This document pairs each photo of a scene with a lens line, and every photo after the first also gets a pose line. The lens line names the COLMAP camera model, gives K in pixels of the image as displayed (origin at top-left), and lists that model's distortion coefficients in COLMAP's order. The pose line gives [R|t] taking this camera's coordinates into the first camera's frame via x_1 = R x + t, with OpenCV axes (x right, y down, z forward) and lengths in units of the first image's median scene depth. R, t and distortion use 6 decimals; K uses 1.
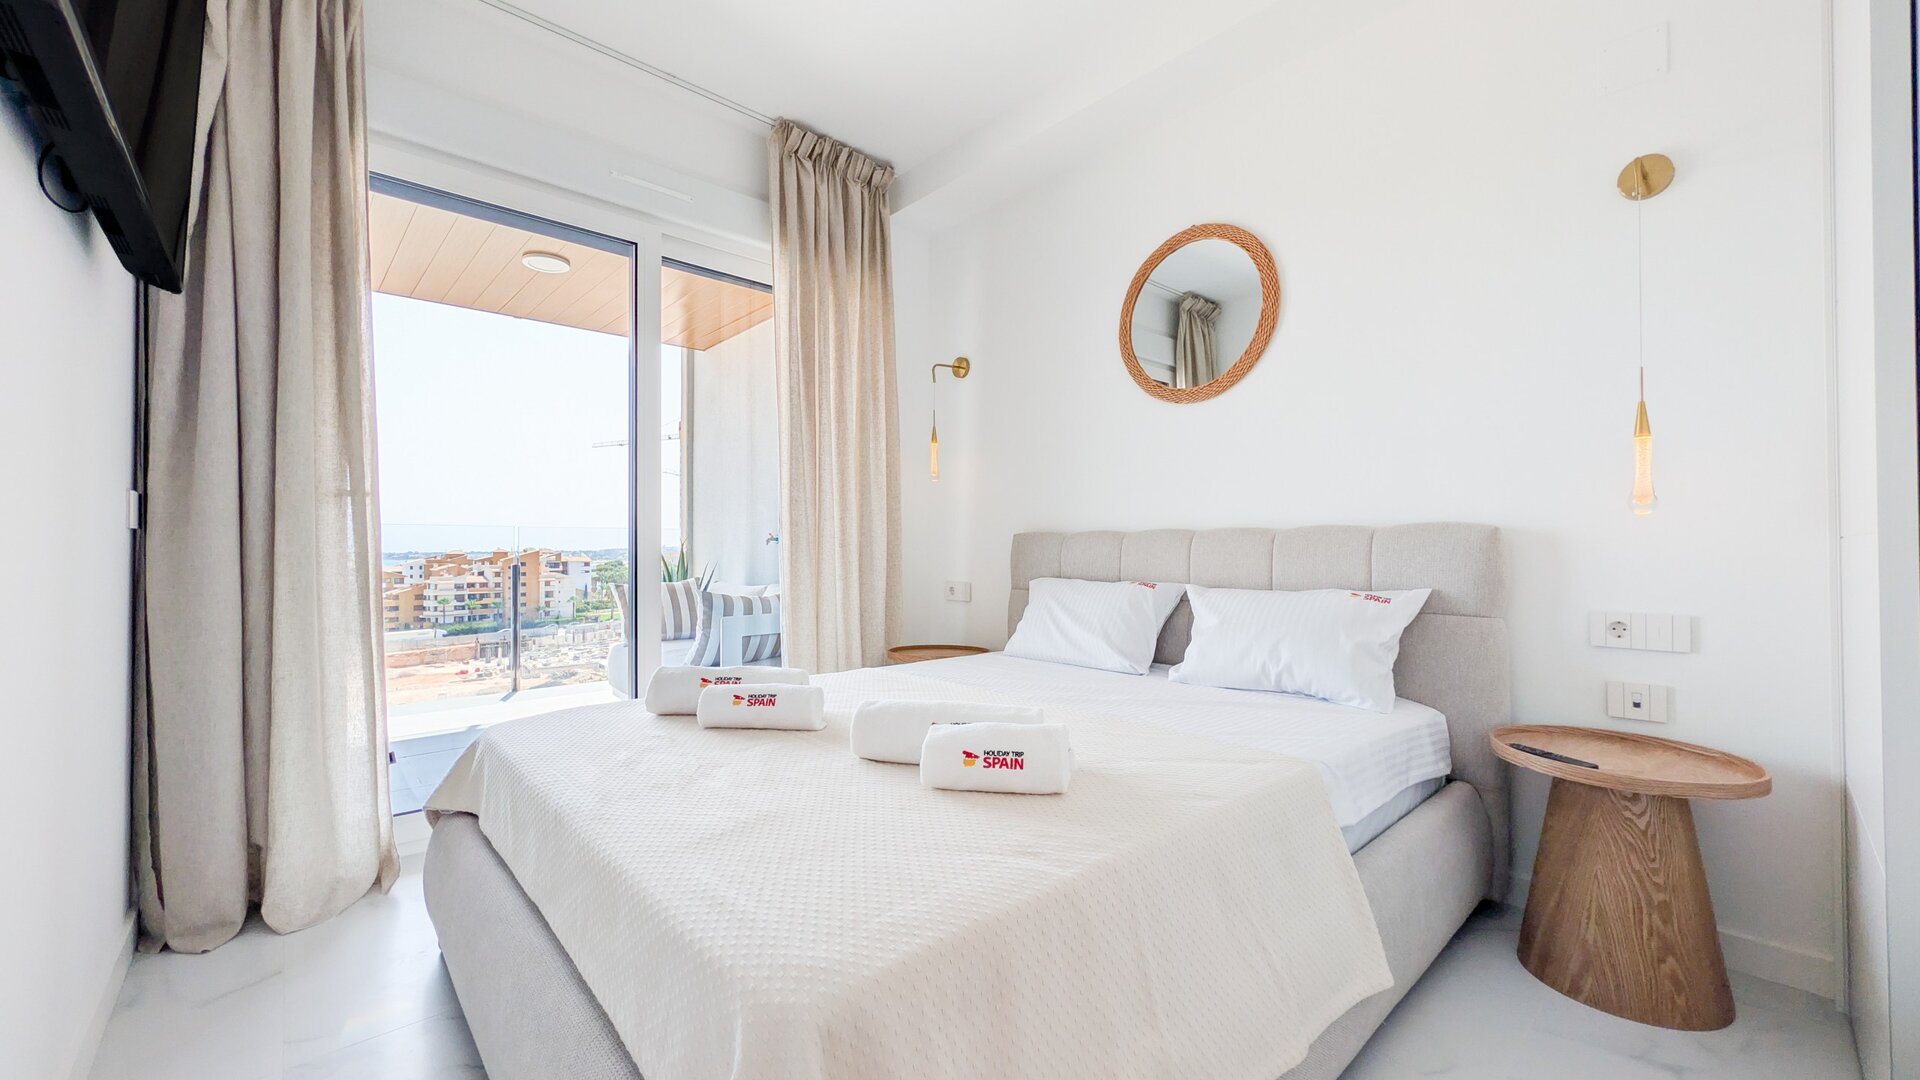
lens RADIAL K [[728.0, 0, 952.0], [0, 728.0, 540.5], [0, 0, 1]] dist [0.000834, 0.000235]
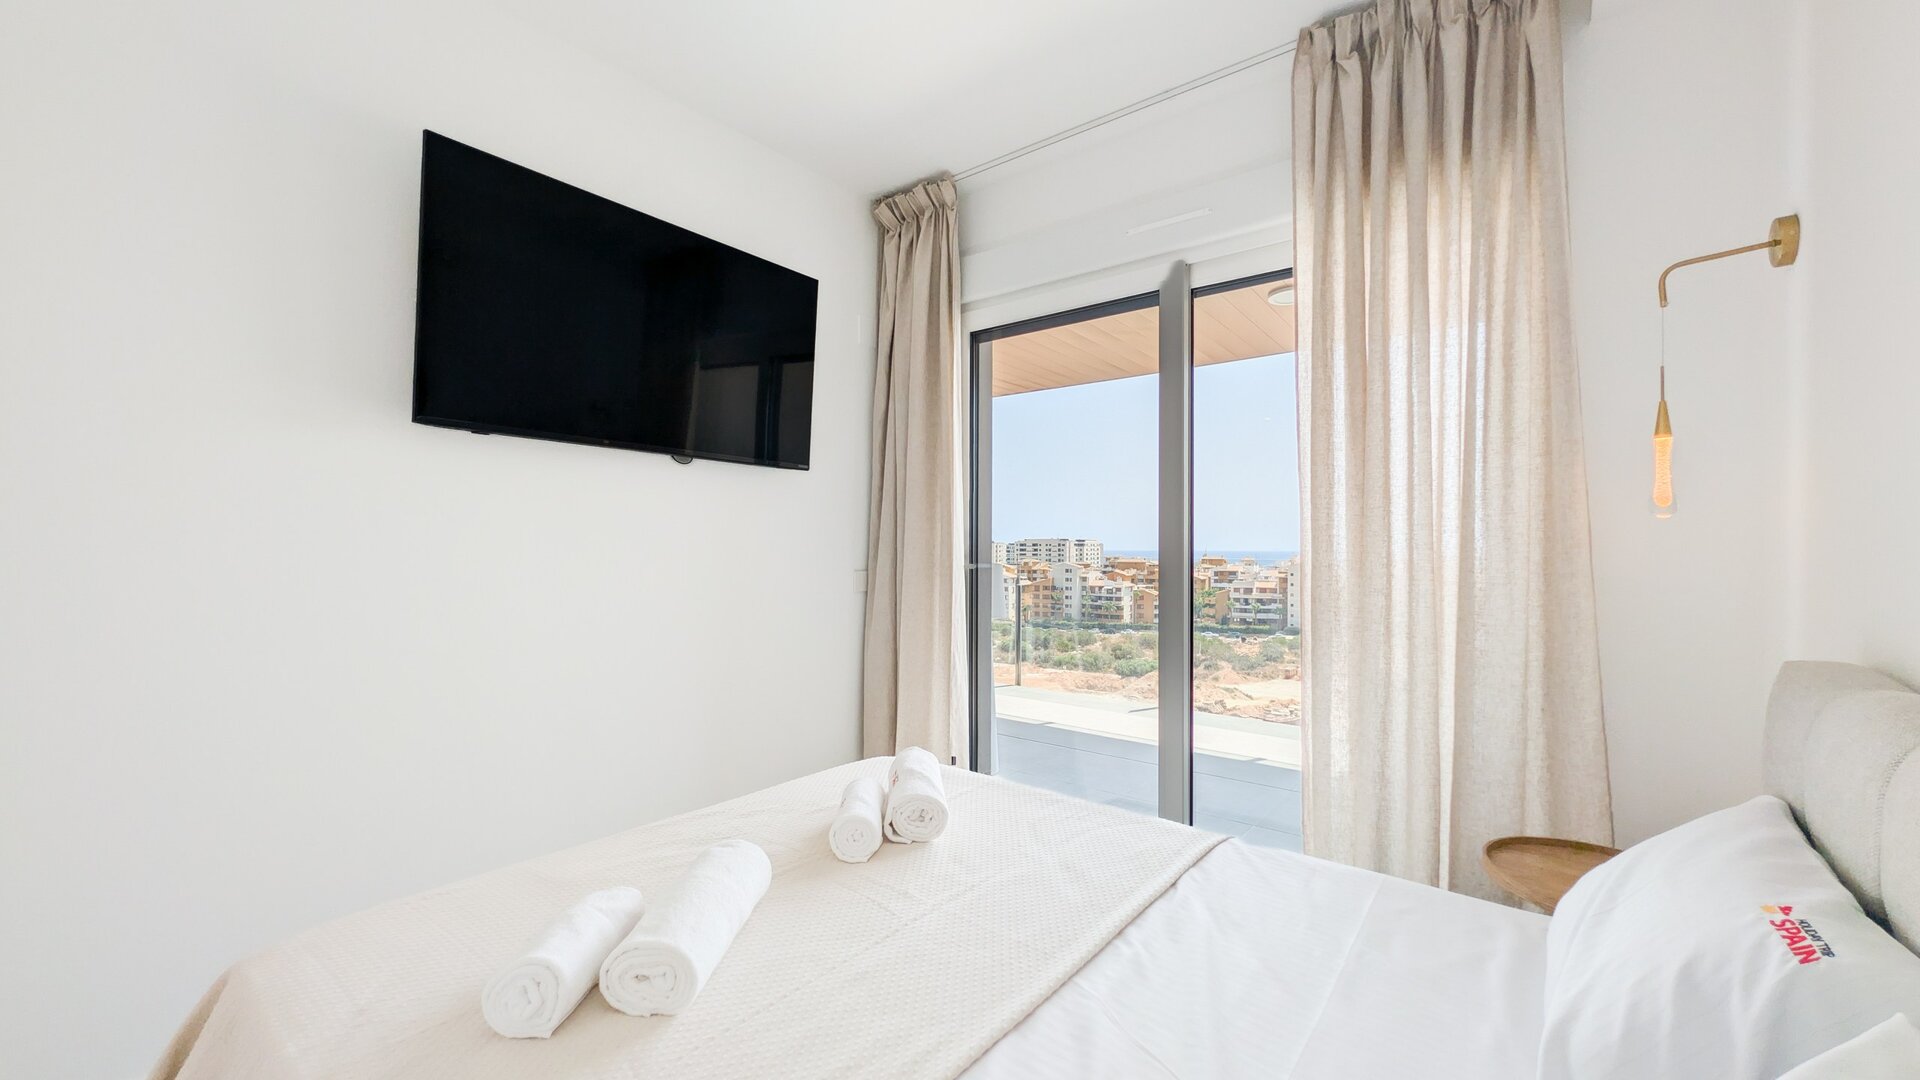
lens RADIAL K [[728.0, 0, 954.0], [0, 728.0, 540.4], [0, 0, 1]] dist [0.000834, 0.000235]
pose [[0.155094, 0.002380, -0.987897, 0.368376], [-0.000518, 0.999997, 0.002328, -0.067439], [0.987900, 0.000151, 0.155094, 0.476030]]
